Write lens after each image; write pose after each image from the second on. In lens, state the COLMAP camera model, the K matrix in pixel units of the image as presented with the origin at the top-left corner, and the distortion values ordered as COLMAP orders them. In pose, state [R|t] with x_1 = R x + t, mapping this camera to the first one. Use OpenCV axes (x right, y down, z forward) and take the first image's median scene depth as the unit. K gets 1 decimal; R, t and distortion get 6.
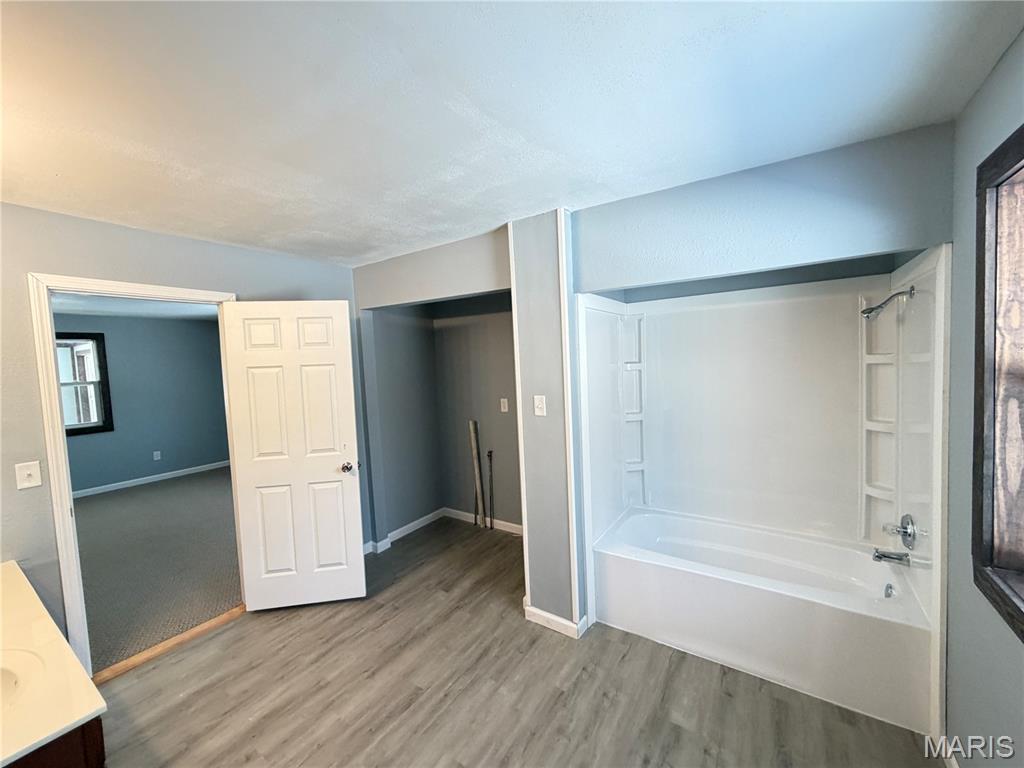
lens RADIAL K [[404.0, 0, 513.1], [0, 404.0, 384.2], [0, 0, 1]] dist [0.003533, 0.000276]
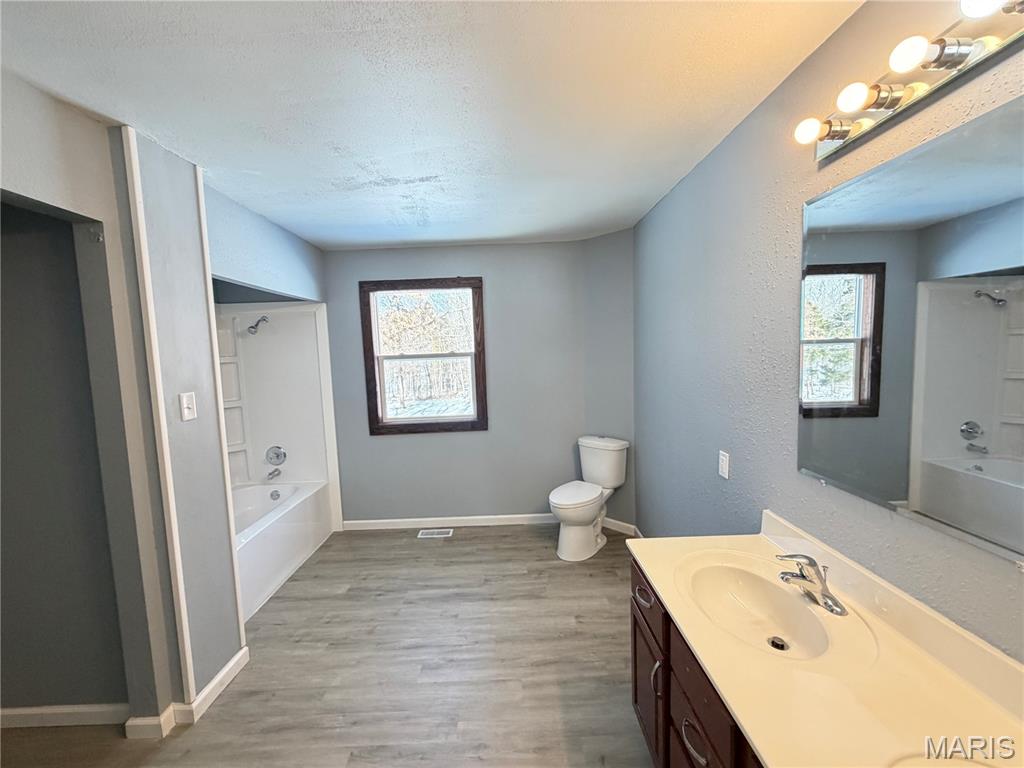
lens RADIAL K [[404.0, 0, 513.0], [0, 404.0, 379.5], [0, 0, 1]] dist [0.003533, 0.000276]
pose [[-0.557003, -0.008082, 0.830471, -1.069158], [0.106774, 0.990957, 0.081258, 0.010685], [-0.823618, 0.133933, -0.551103, 1.107775]]
